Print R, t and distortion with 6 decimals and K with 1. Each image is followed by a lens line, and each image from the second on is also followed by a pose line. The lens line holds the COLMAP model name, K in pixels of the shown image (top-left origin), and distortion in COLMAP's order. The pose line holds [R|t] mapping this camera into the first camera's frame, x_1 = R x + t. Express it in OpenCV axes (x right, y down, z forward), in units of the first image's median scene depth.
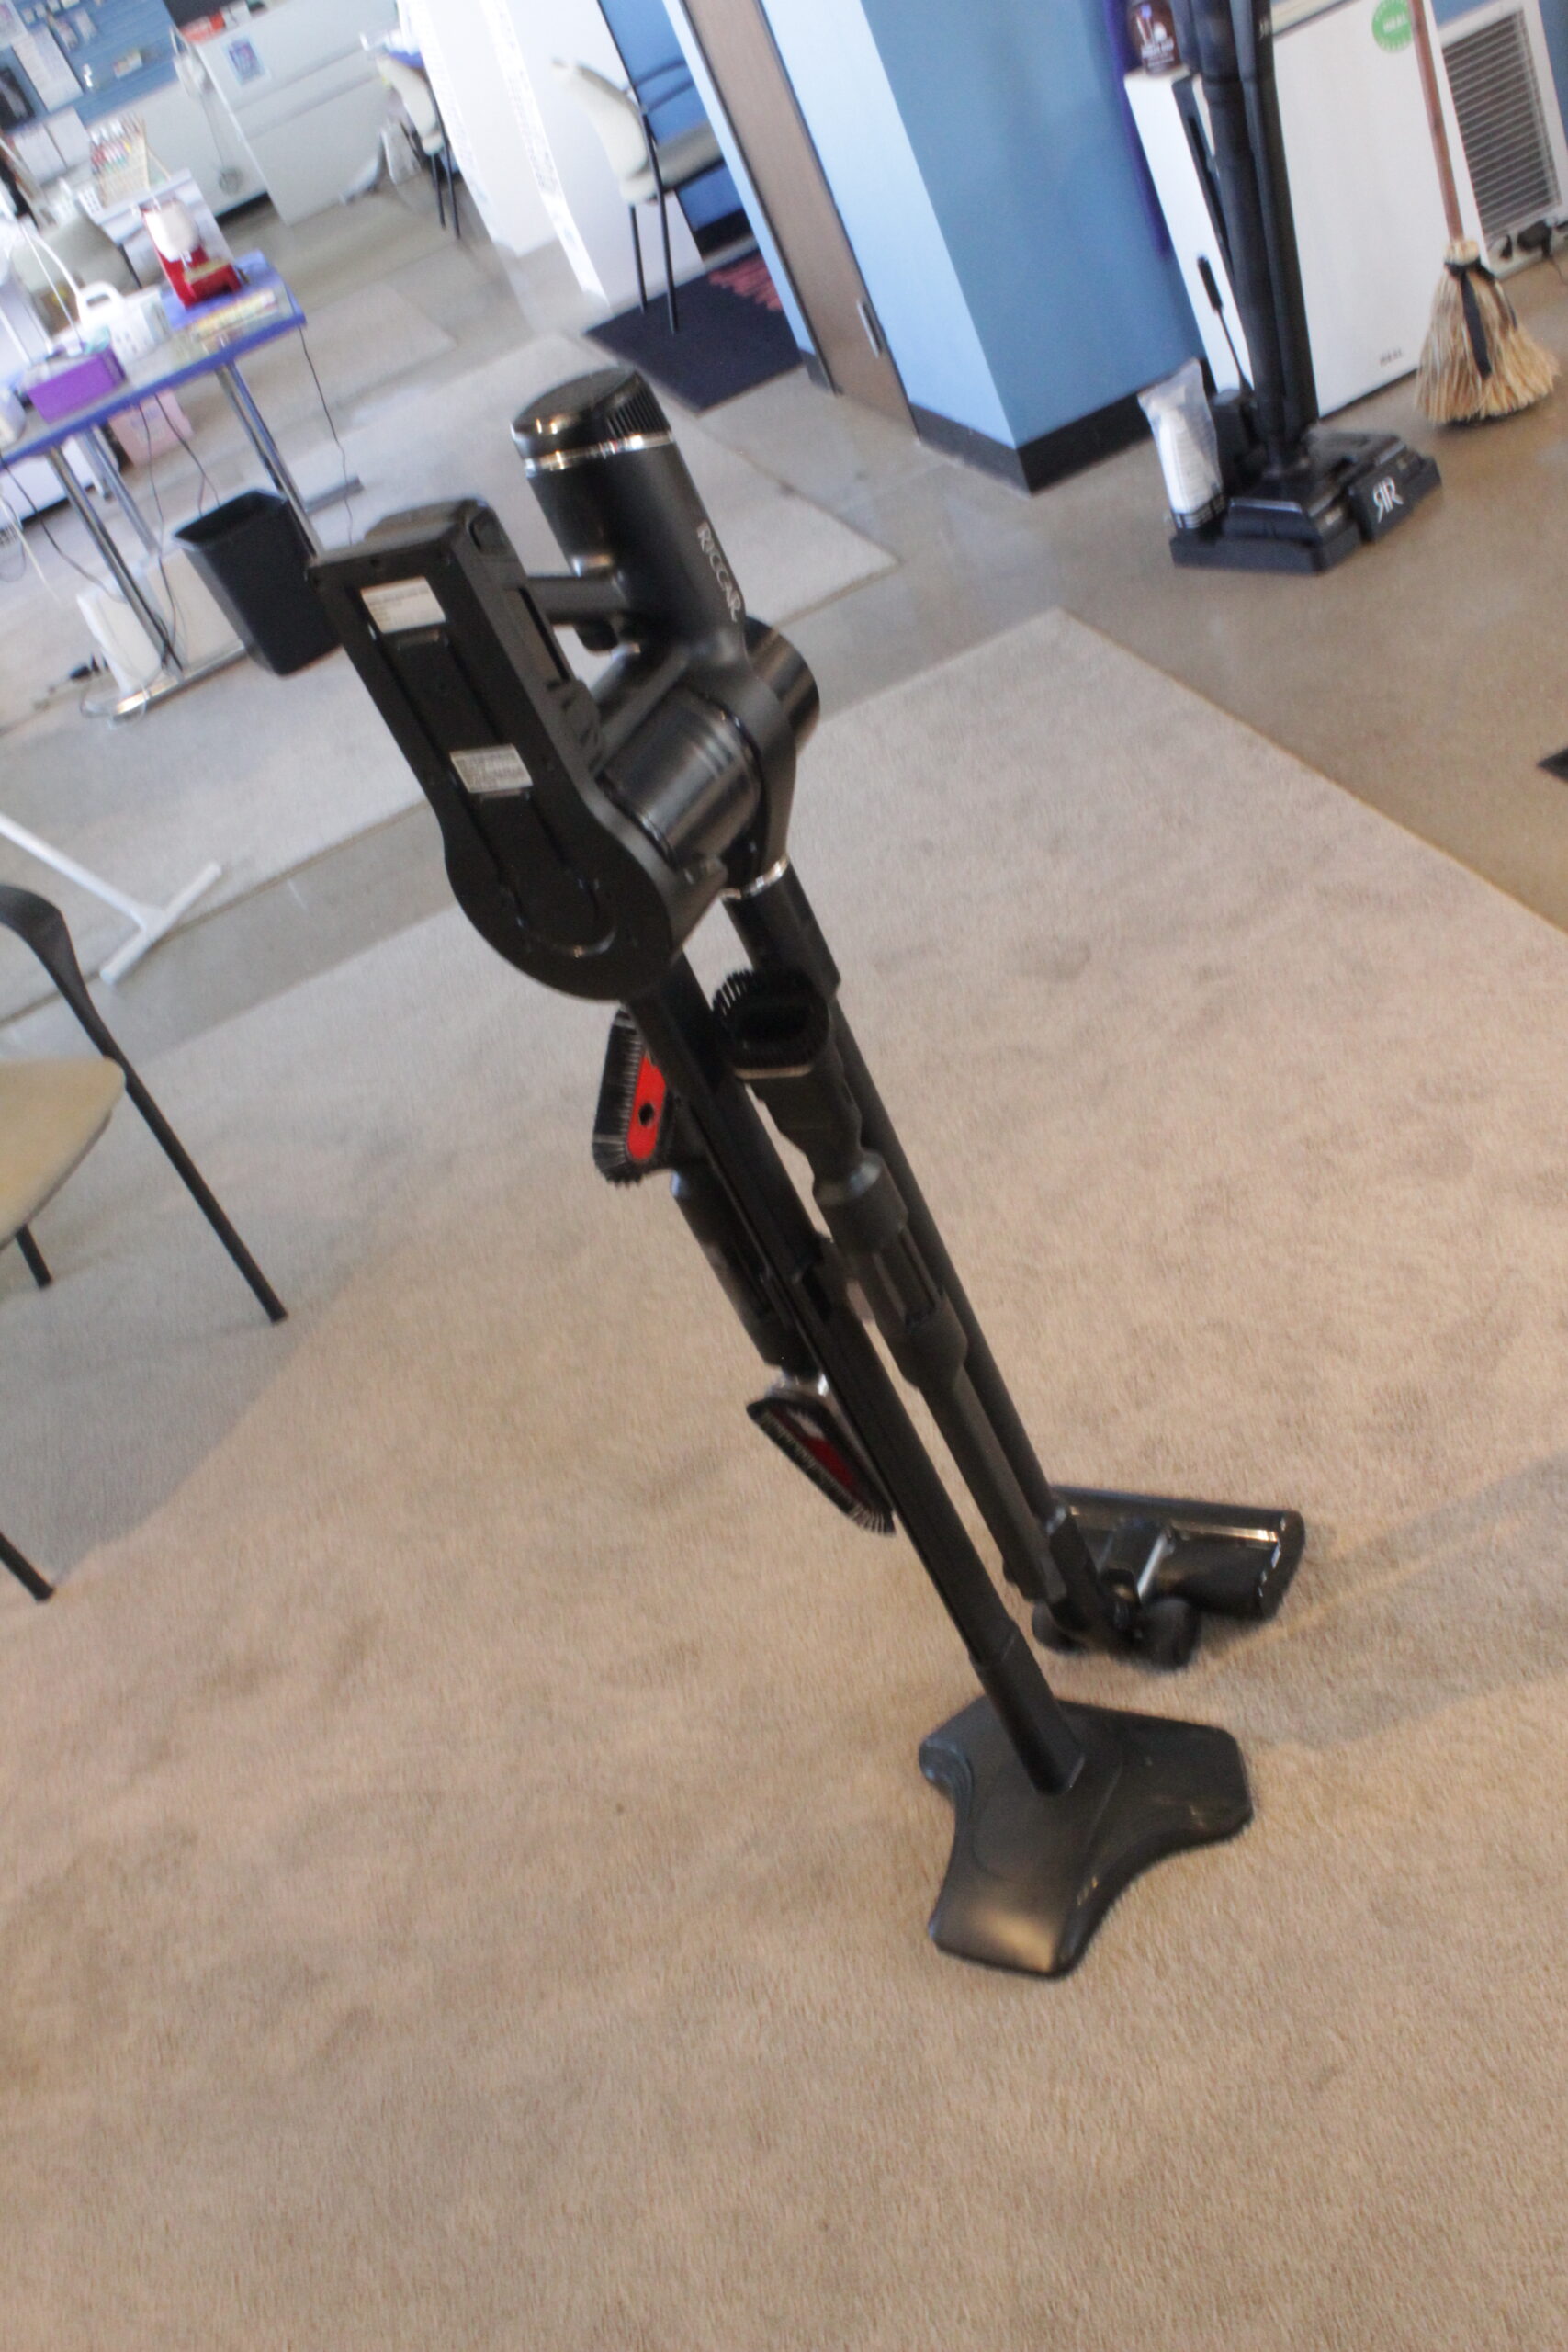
lens RADIAL K [[2162.6, 0, 774.0], [0, 2162.6, 1147.4], [0, 0, 1]] dist [-0.148848, 0.143489]
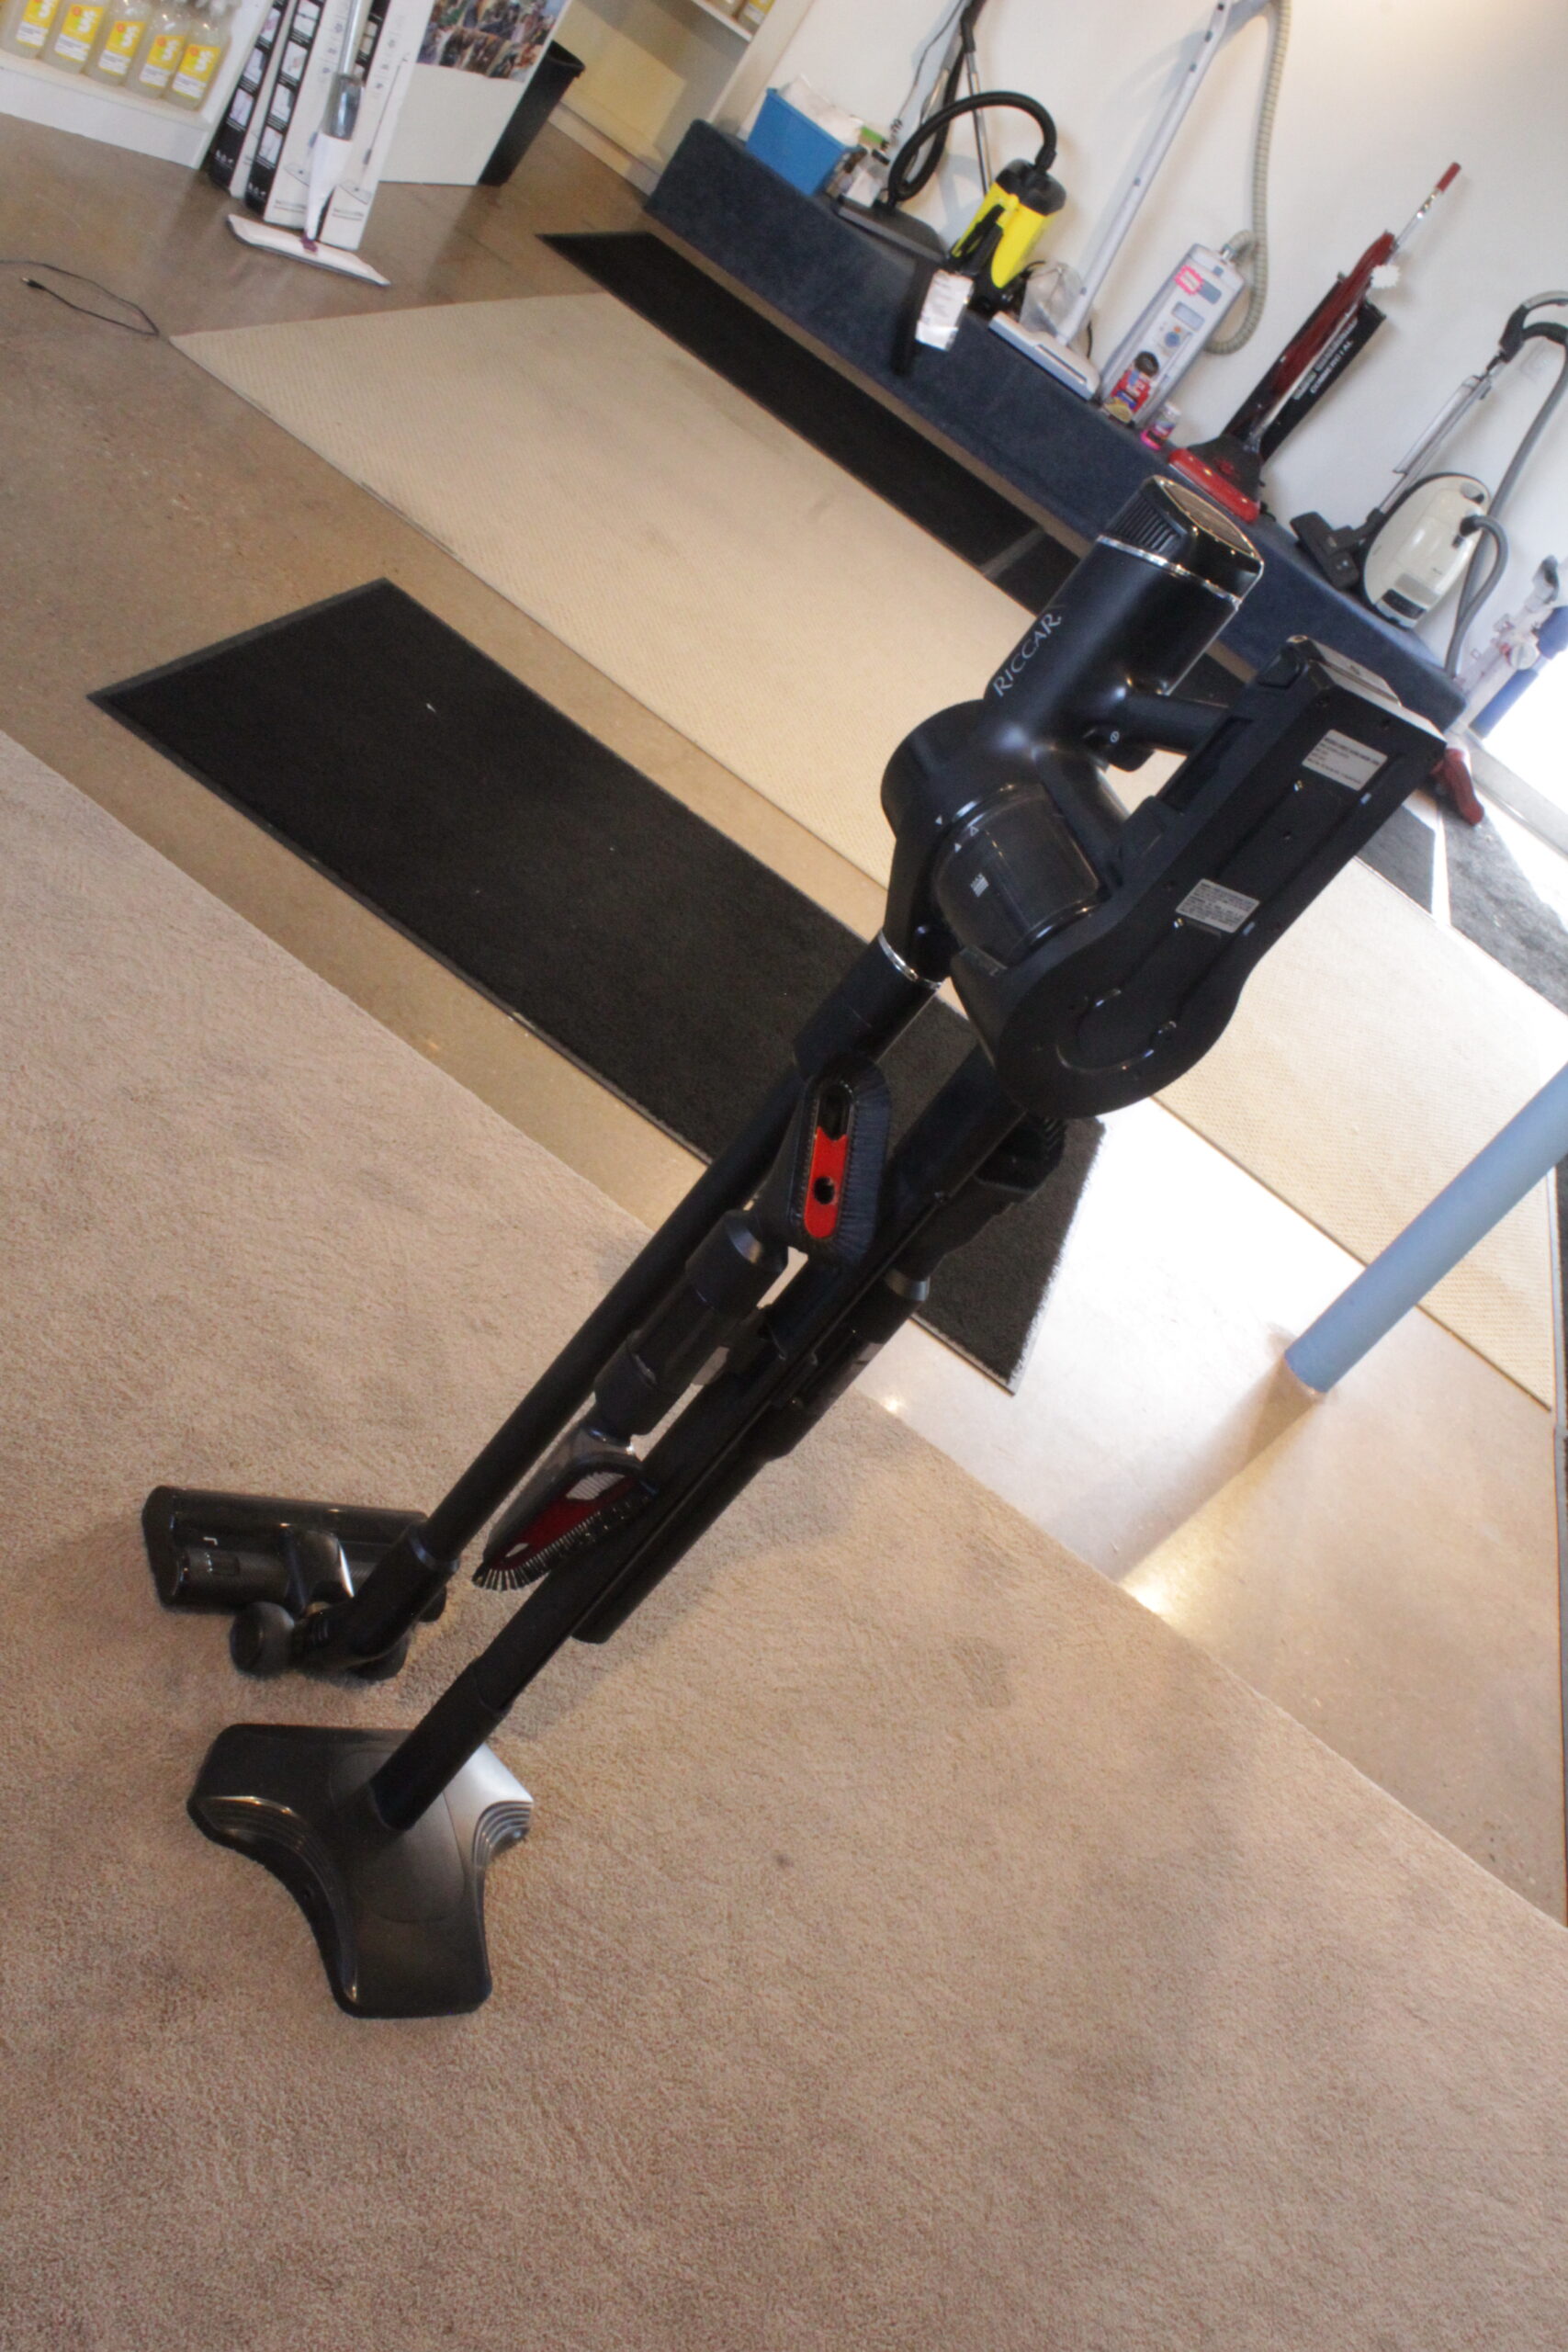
lens RADIAL K [[2149.6, 0, 783.8], [0, 2149.6, 1212.9], [0, 0, 1]] dist [-0.145109, 0.132683]
pose [[0.296040, 0.065176, 0.952949, -0.603719], [-0.187763, 0.982175, -0.008845, 0.002356], [-0.936539, -0.176310, 0.303001, 0.473440]]
